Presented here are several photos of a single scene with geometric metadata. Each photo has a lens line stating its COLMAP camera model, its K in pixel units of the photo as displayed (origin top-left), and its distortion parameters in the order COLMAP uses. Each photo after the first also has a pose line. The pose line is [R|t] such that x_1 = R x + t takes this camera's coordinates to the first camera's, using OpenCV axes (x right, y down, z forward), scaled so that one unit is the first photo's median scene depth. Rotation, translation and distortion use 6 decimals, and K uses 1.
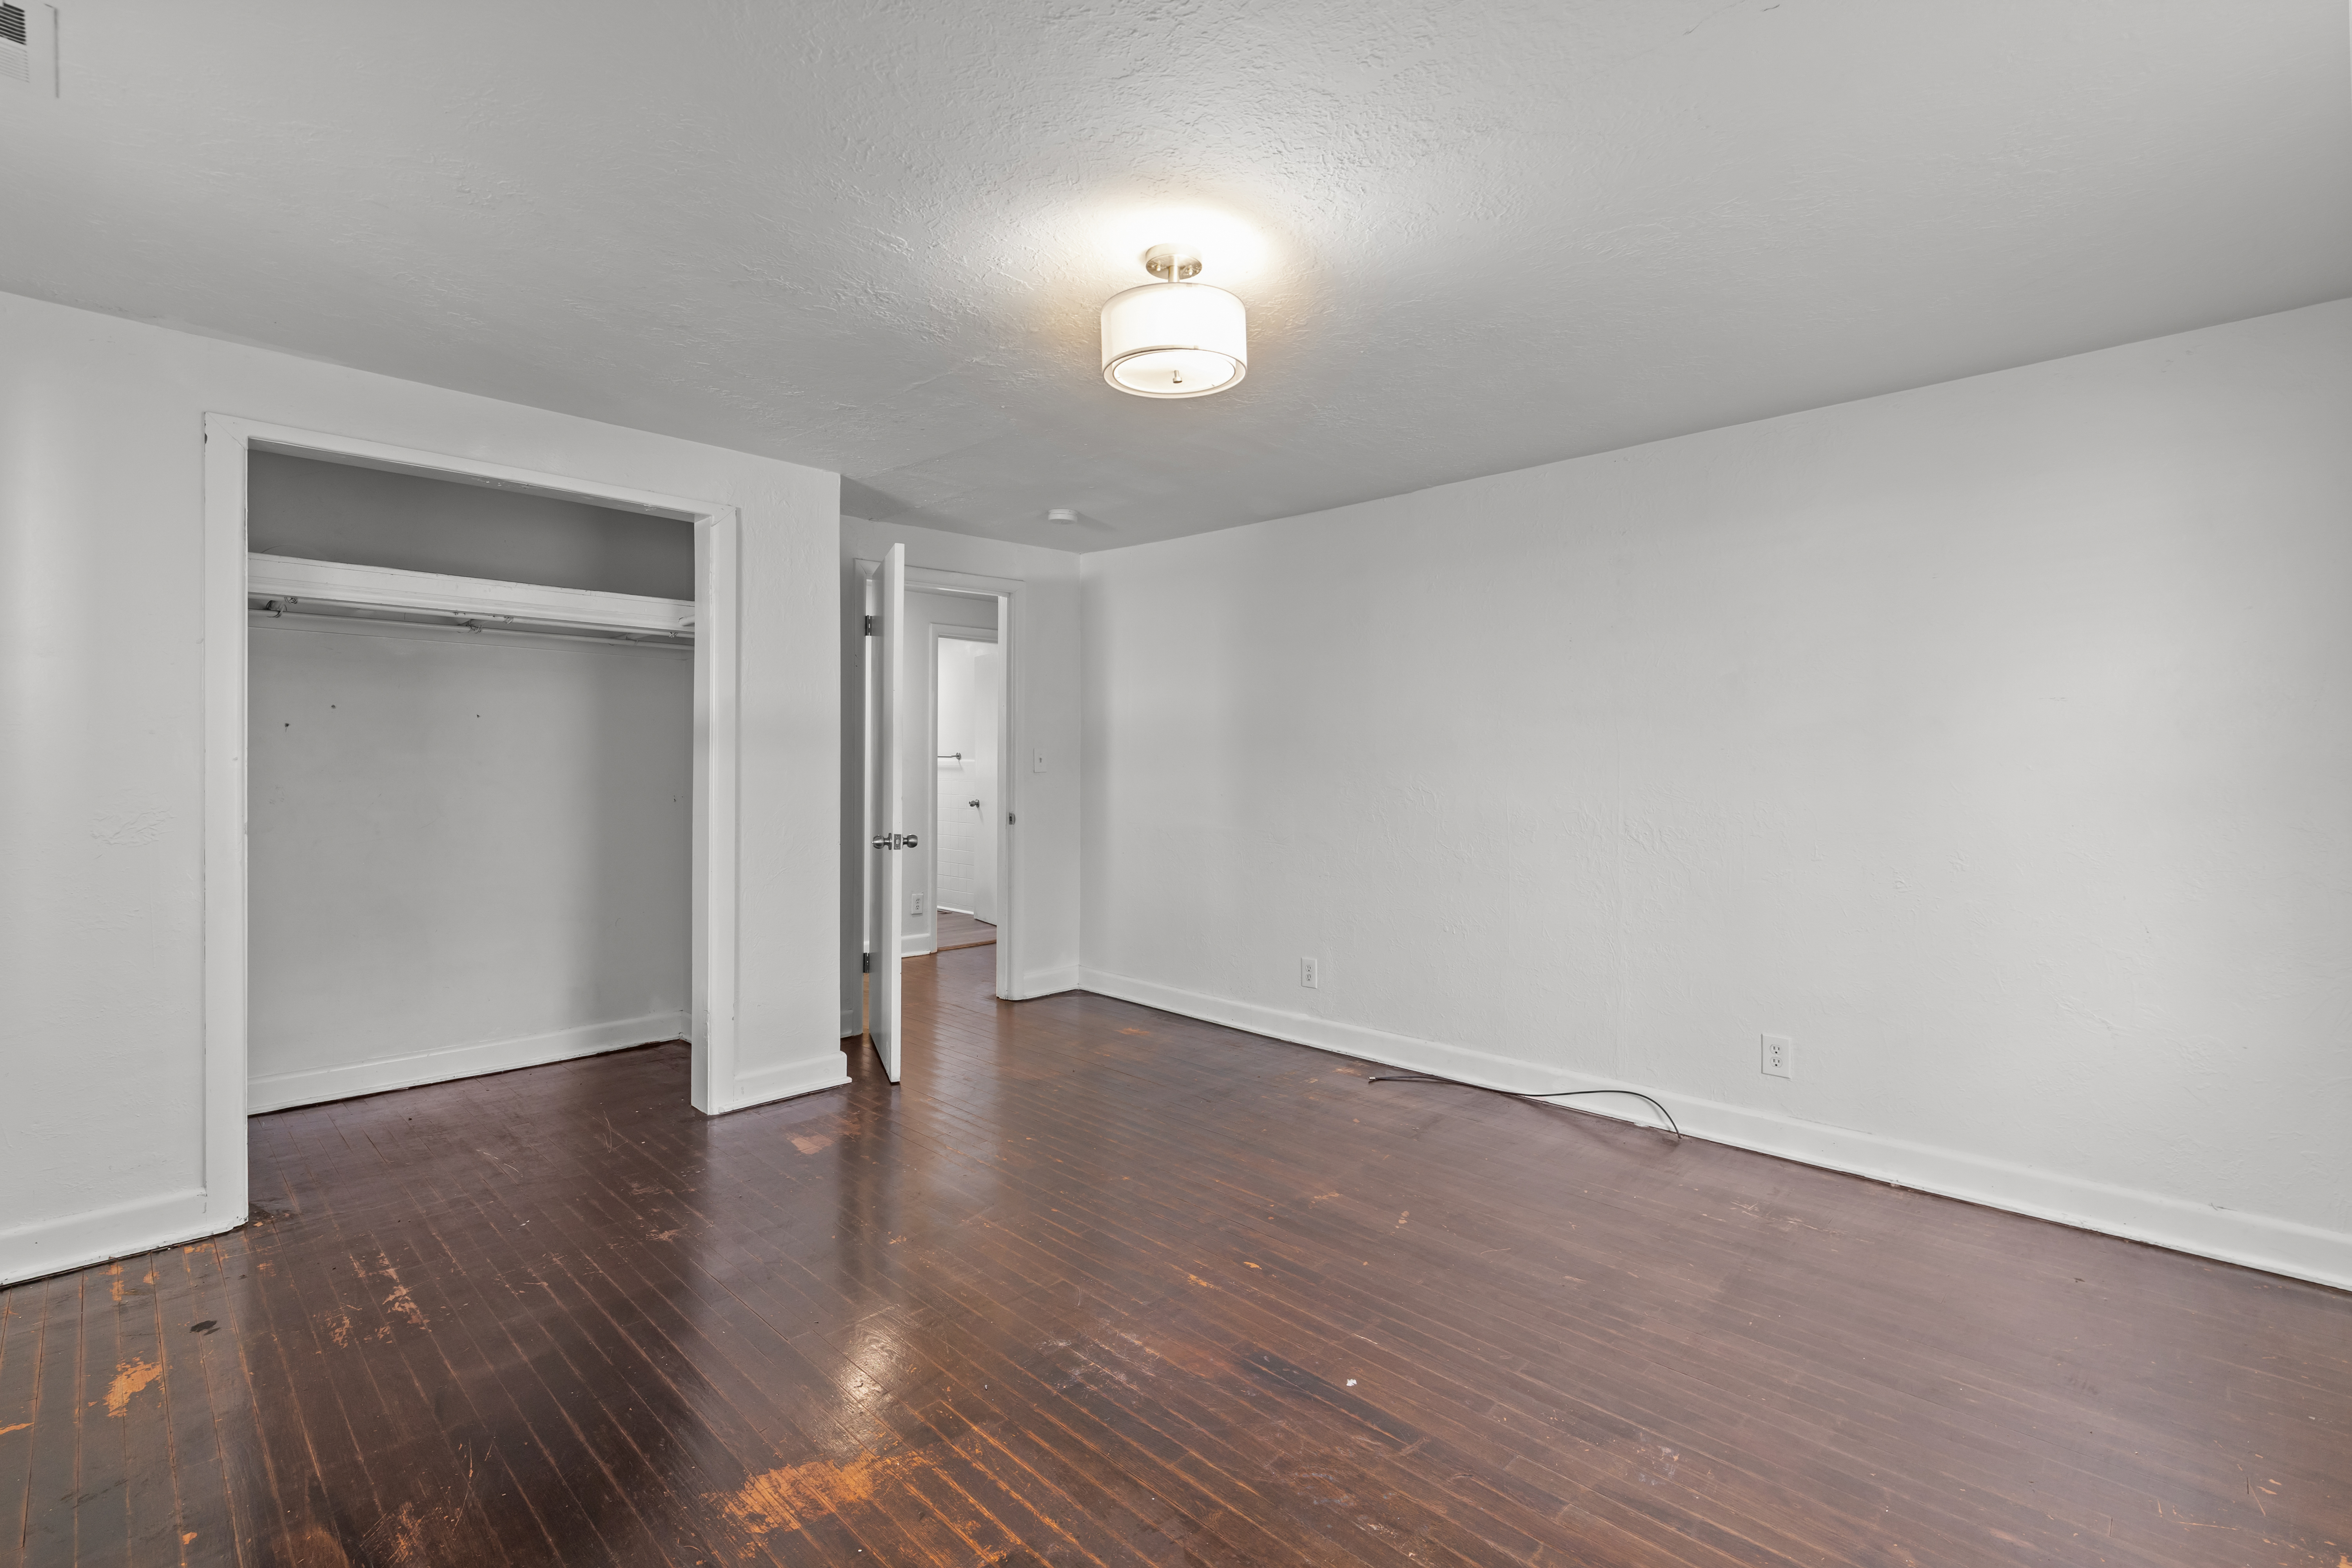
lens RADIAL K [[1051.1, 0, 1176.0], [0, 1051.1, 769.0], [0, 0, 1]] dist [-0.000226, -0.000075]
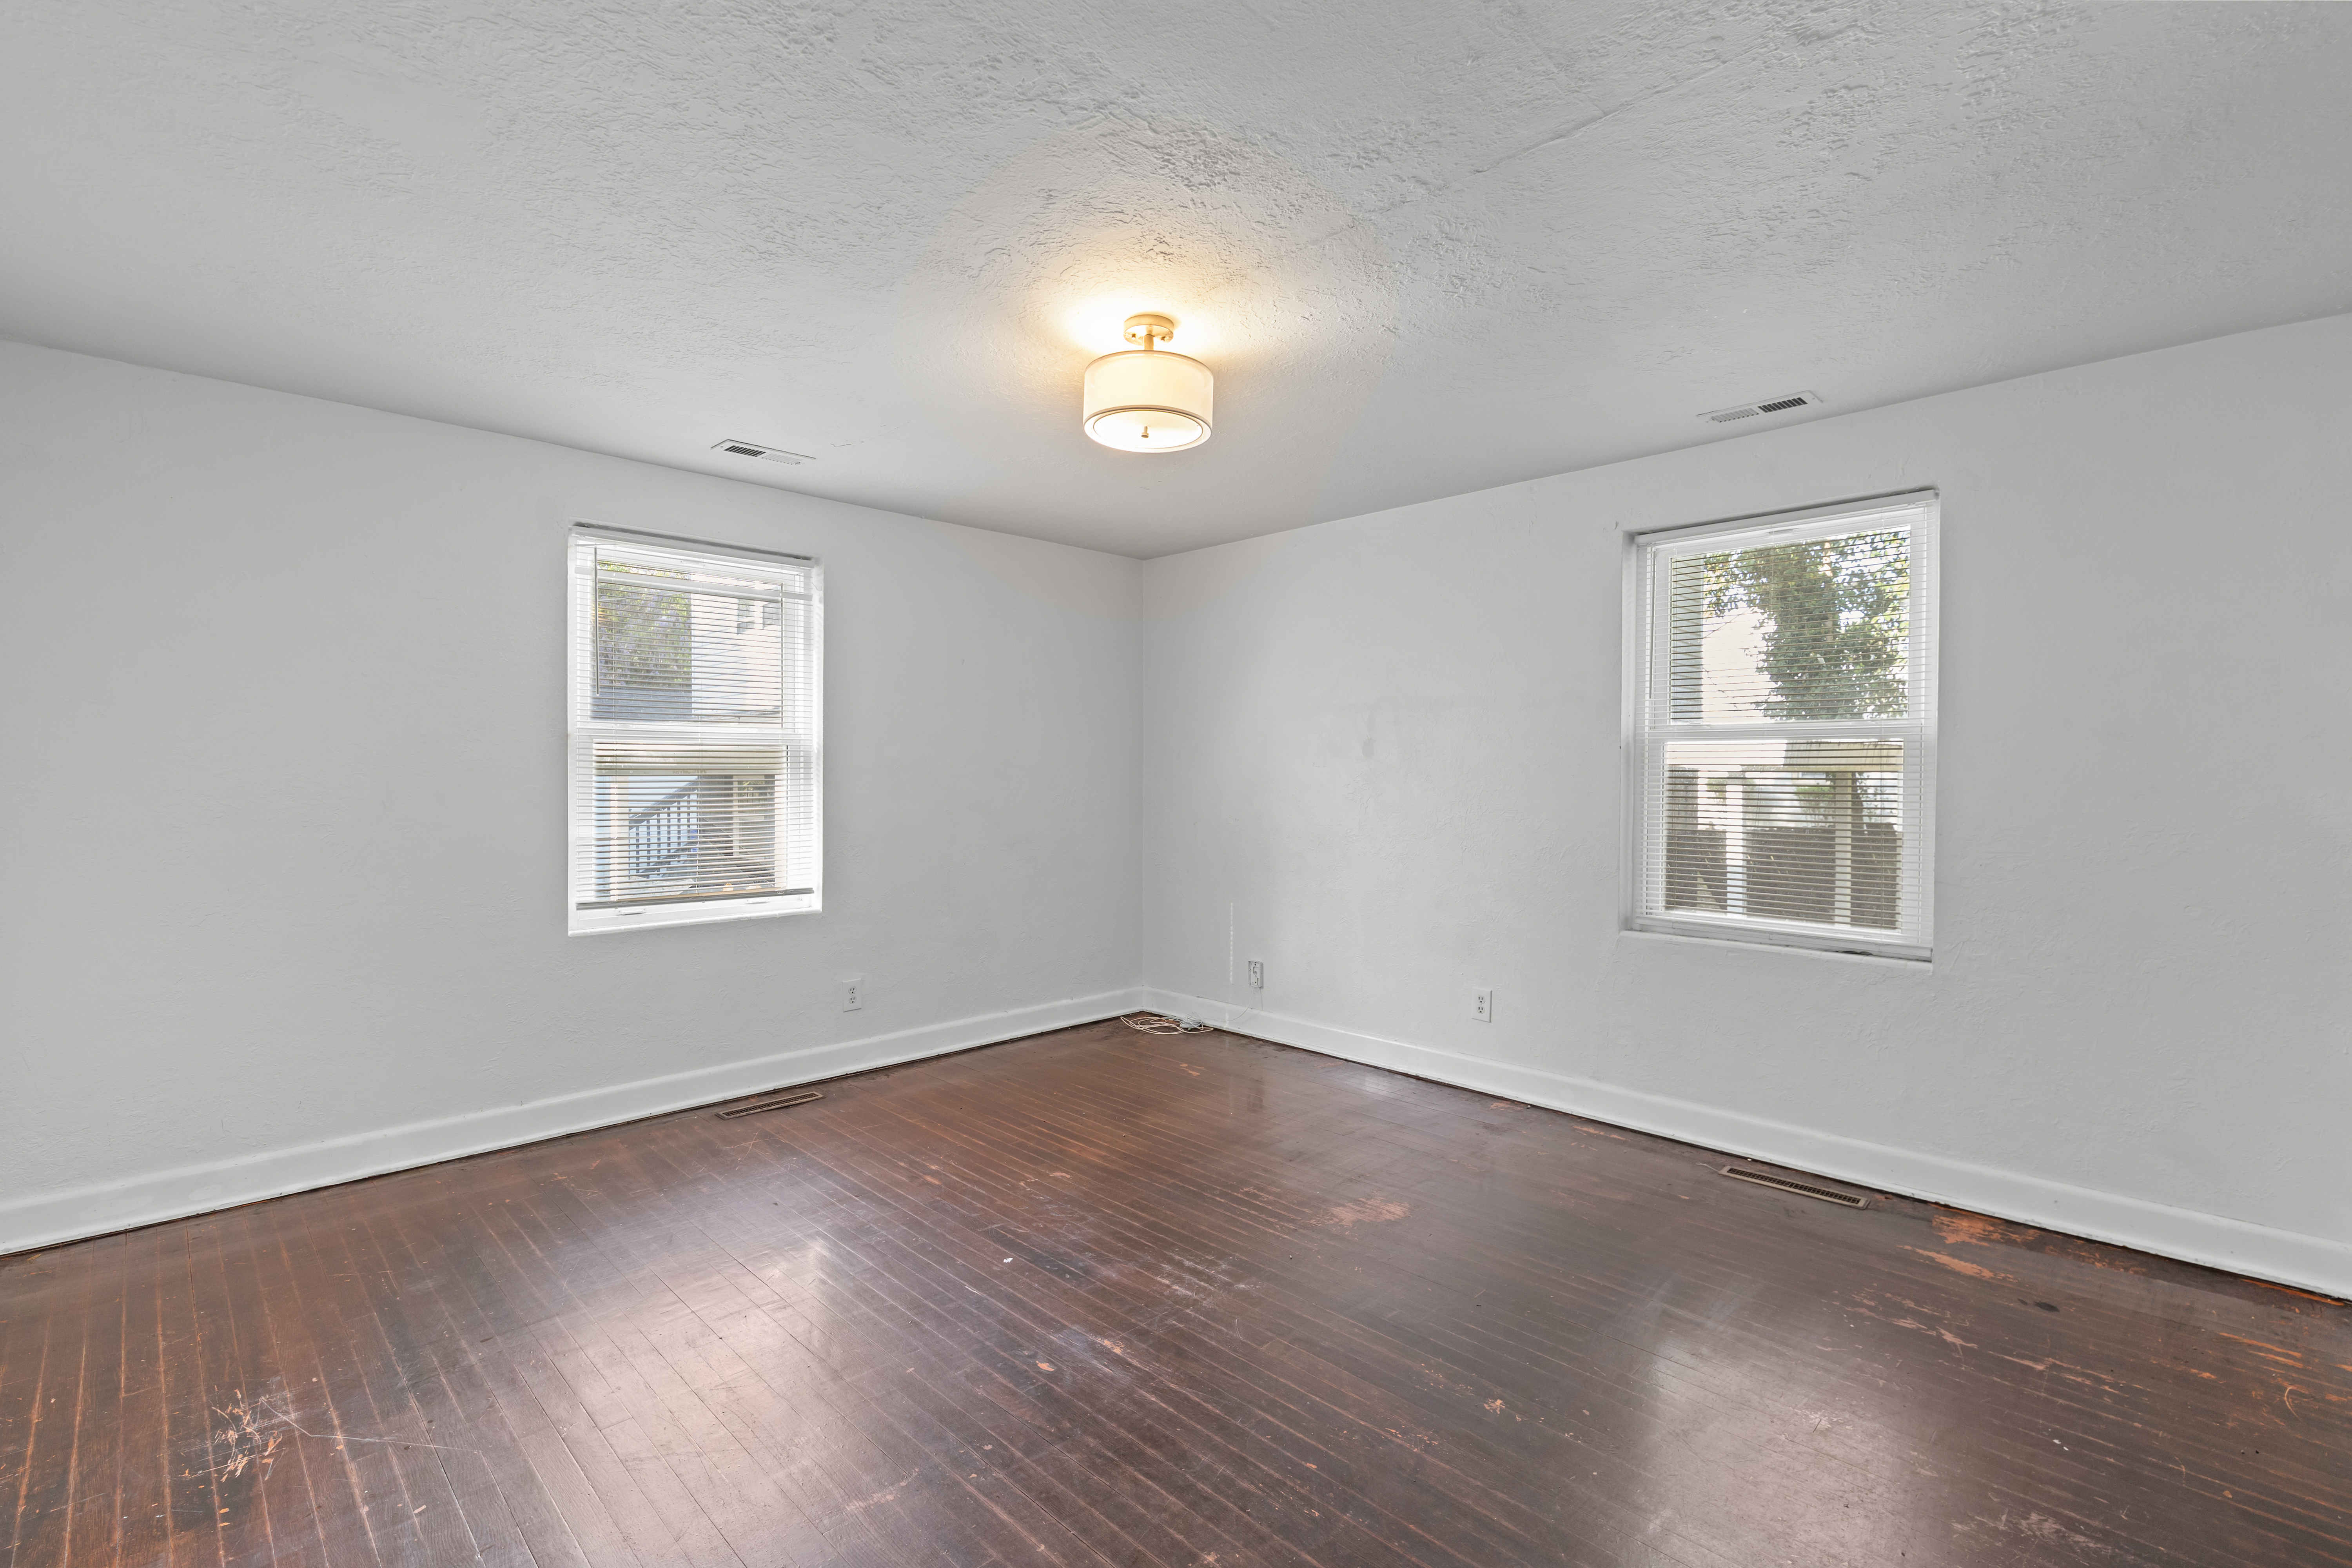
lens RADIAL K [[1051.1, 0, 1176.0], [0, 1051.1, 769.0], [0, 0, 1]] dist [-0.000226, -0.000075]
pose [[-0.999878, -0.004598, 0.014957, -0.052323], [-0.004556, 0.999986, 0.002838, -0.018604], [-0.014970, 0.002770, -0.999884, 2.192521]]
